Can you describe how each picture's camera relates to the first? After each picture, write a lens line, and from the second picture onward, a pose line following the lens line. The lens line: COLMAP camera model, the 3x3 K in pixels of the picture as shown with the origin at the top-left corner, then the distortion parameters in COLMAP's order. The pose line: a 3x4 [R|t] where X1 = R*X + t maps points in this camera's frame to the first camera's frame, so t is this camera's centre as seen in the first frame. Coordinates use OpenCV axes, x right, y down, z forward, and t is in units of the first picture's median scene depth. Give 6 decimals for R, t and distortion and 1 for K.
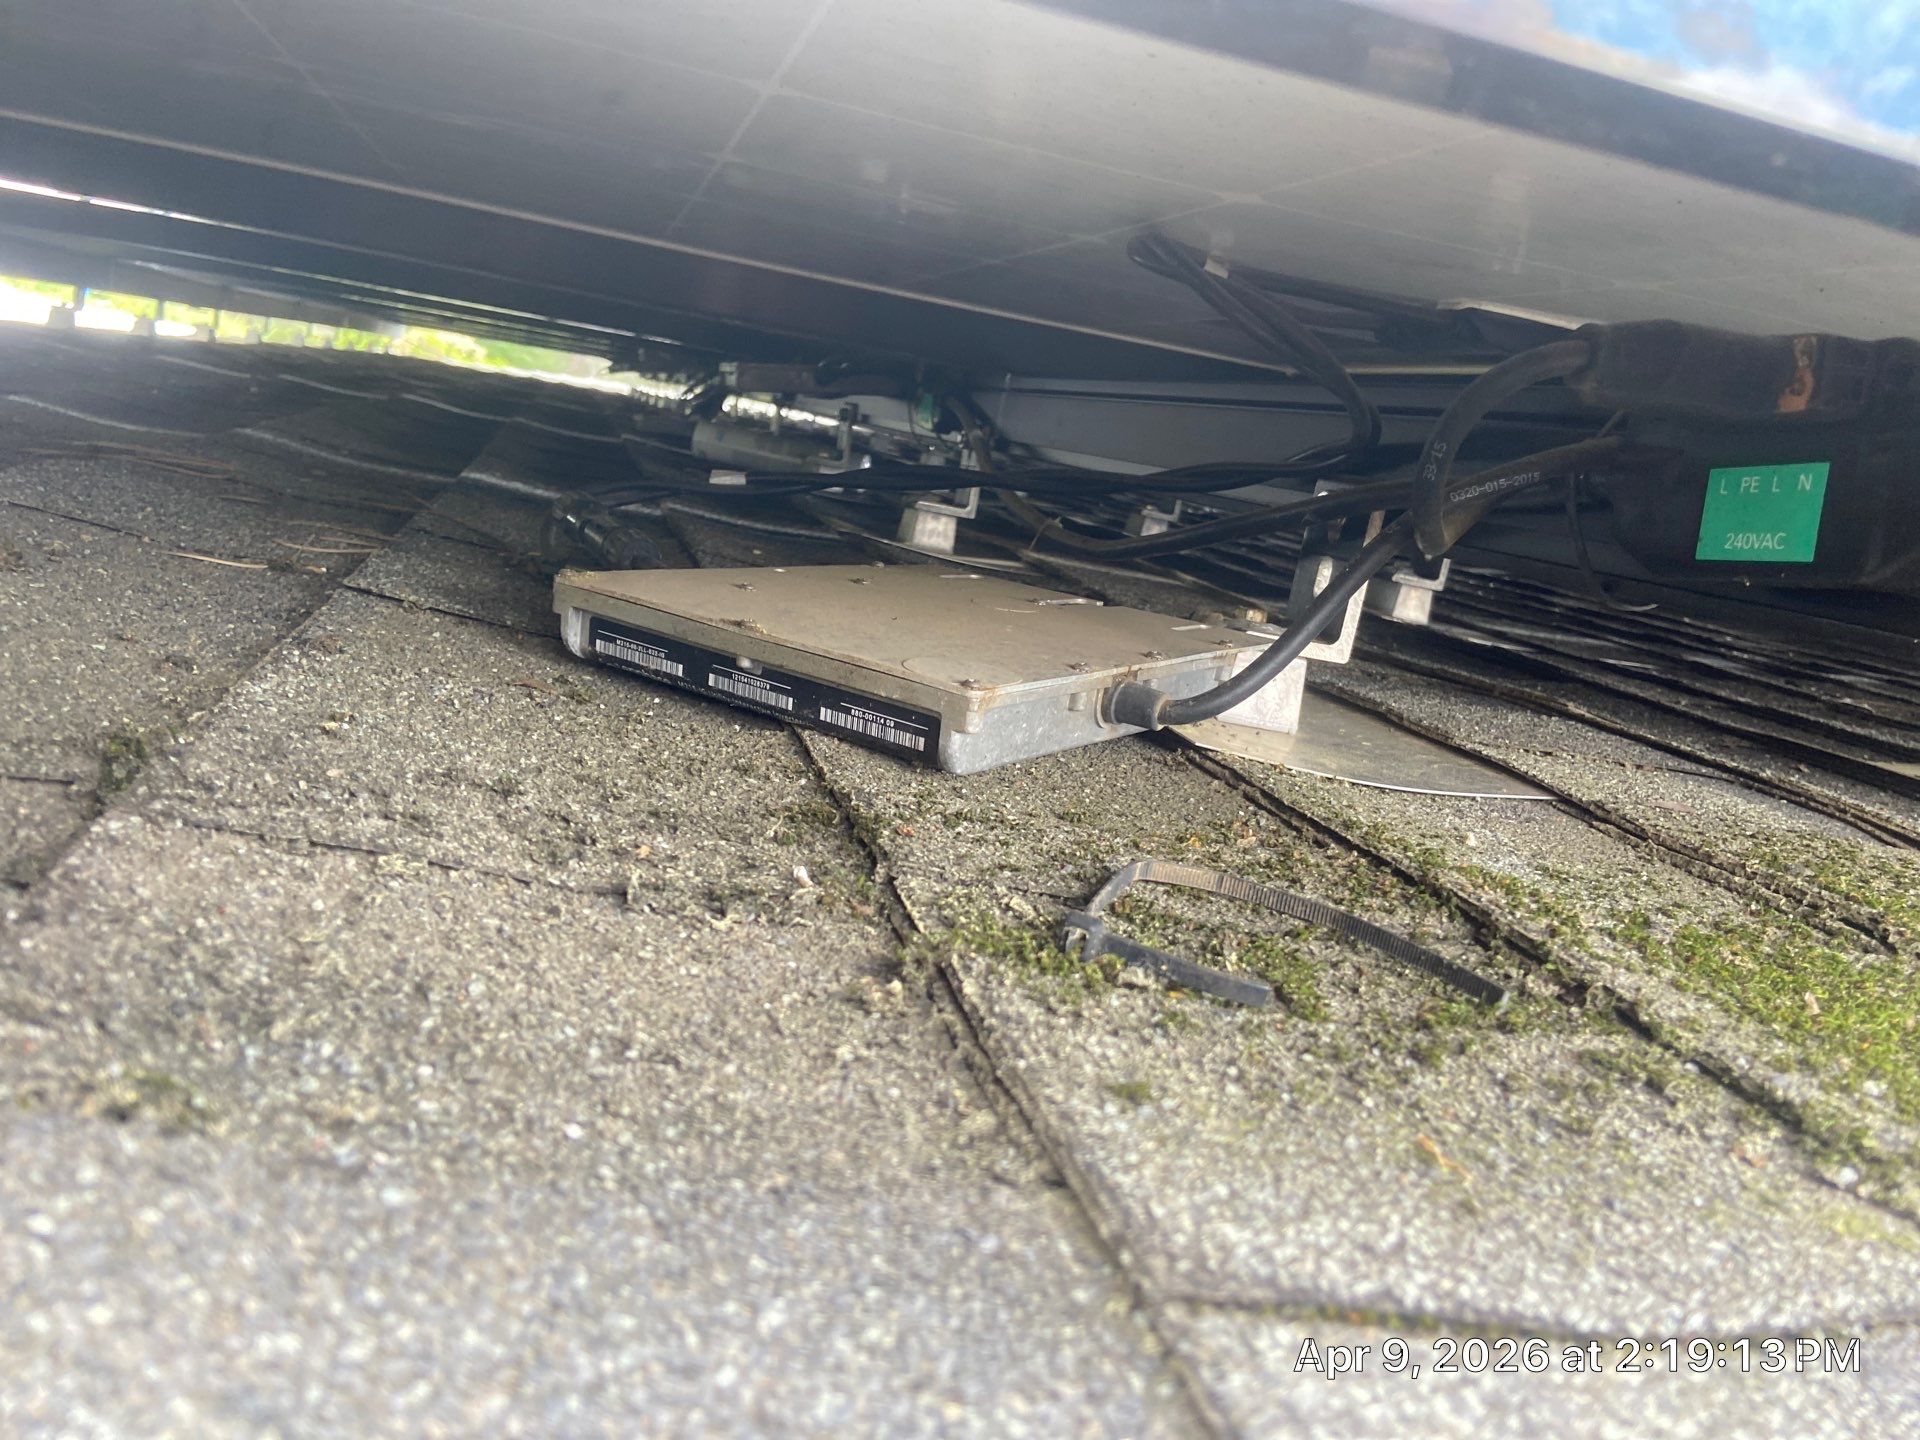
lens RADIAL K [[1423.8, 0, 989.8], [0, 1423.8, 724.5], [0, 0, 1]] dist [0.110911, -0.155641]
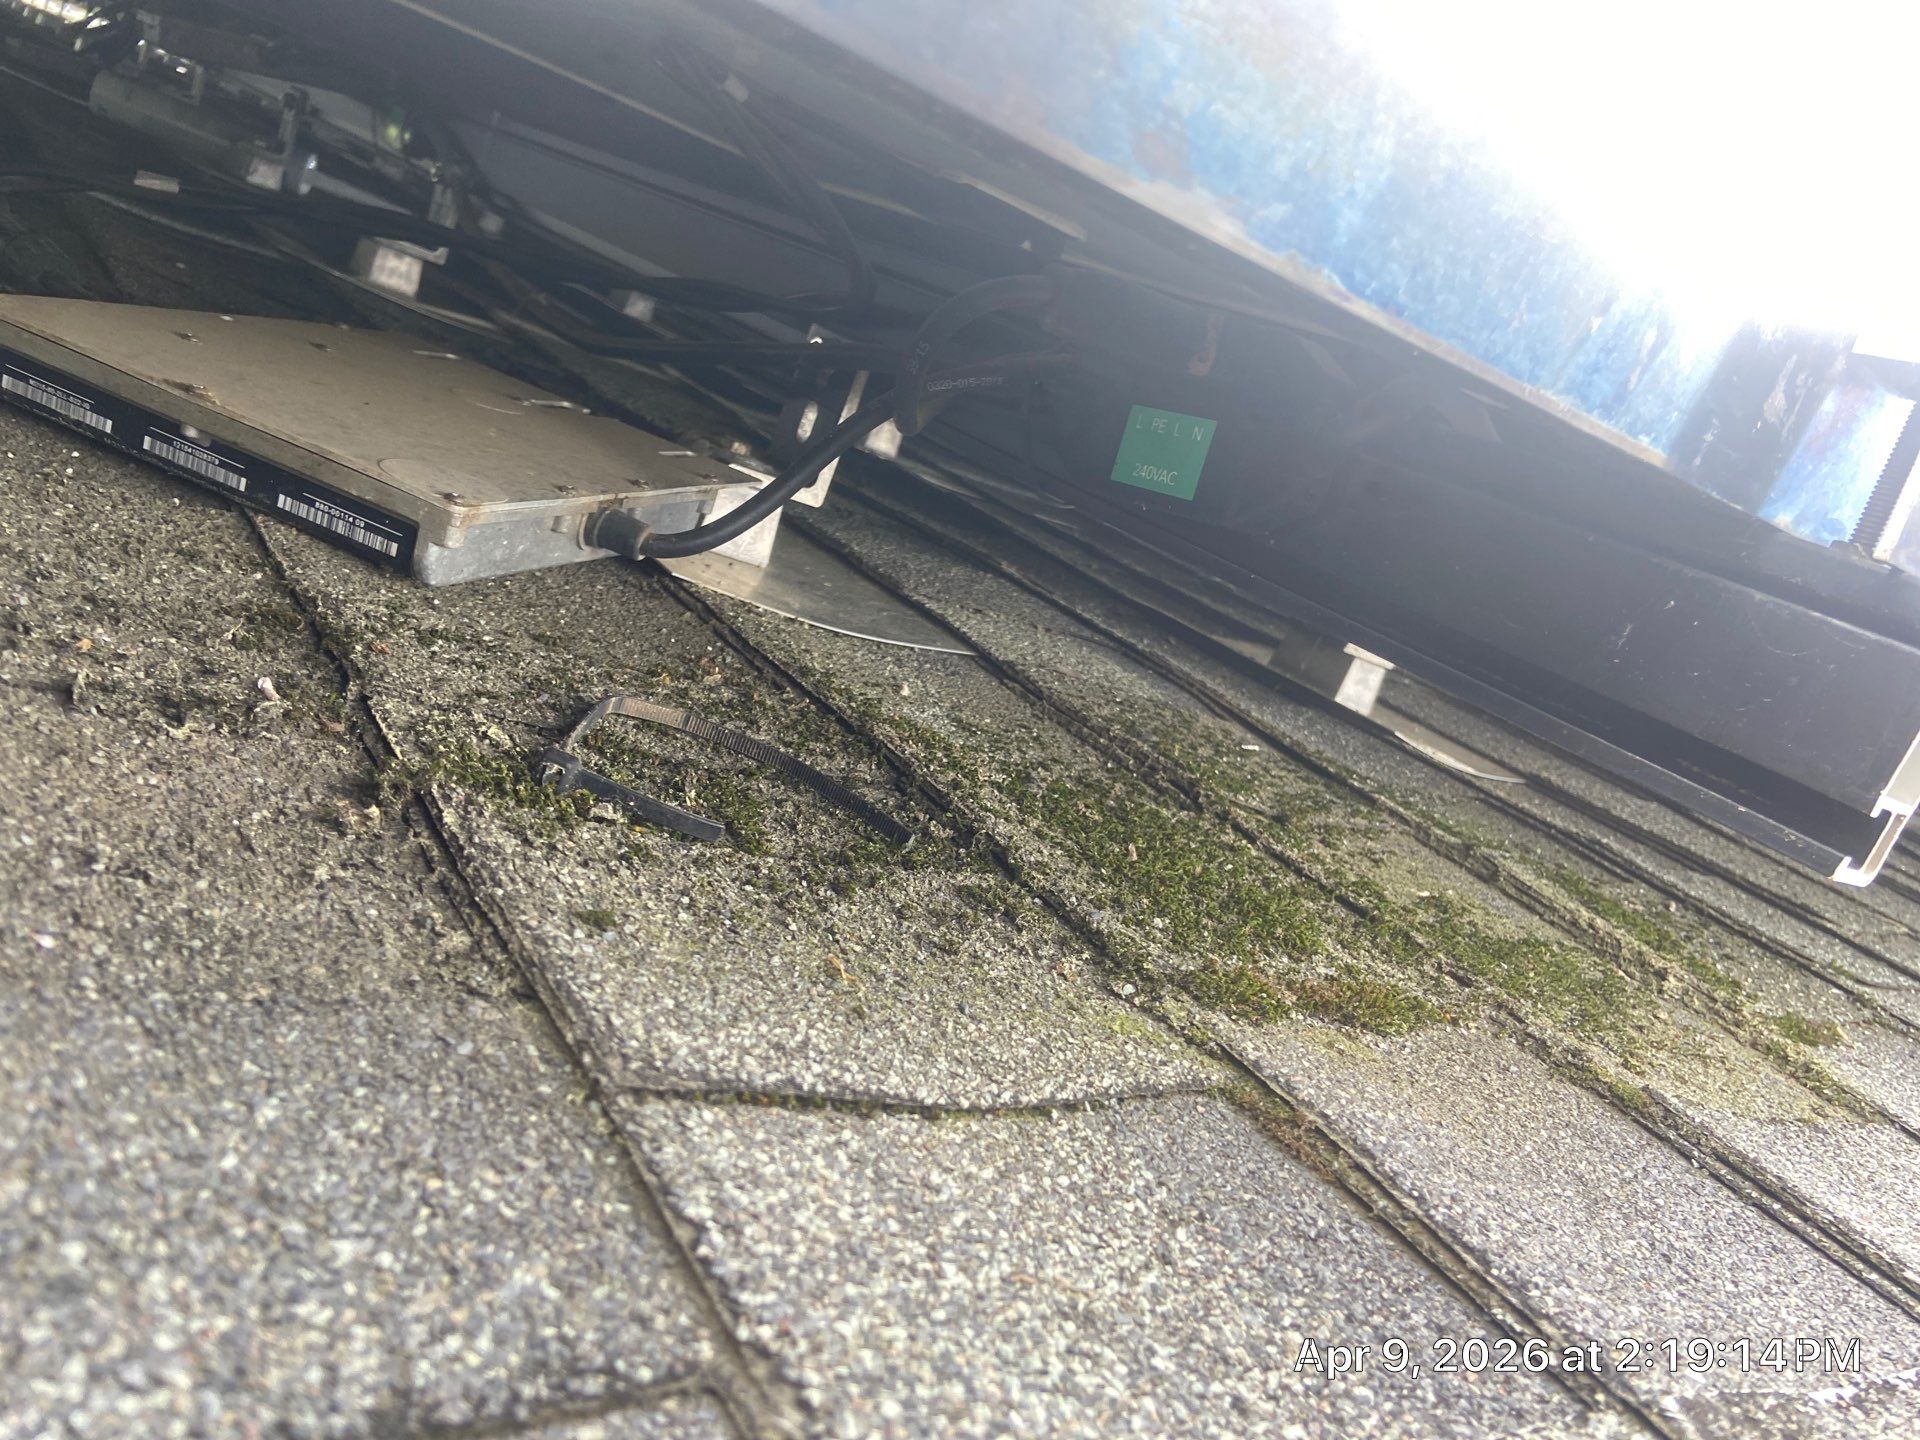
lens RADIAL K [[1423.8, 0, 989.8], [0, 1423.8, 724.5], [0, 0, 1]] dist [0.110911, -0.155641]
pose [[0.923228, 0.085687, 0.374577, -0.049070], [-0.140126, 0.982767, 0.120555, -0.071422], [-0.357792, -0.163788, 0.919325, -0.136975]]
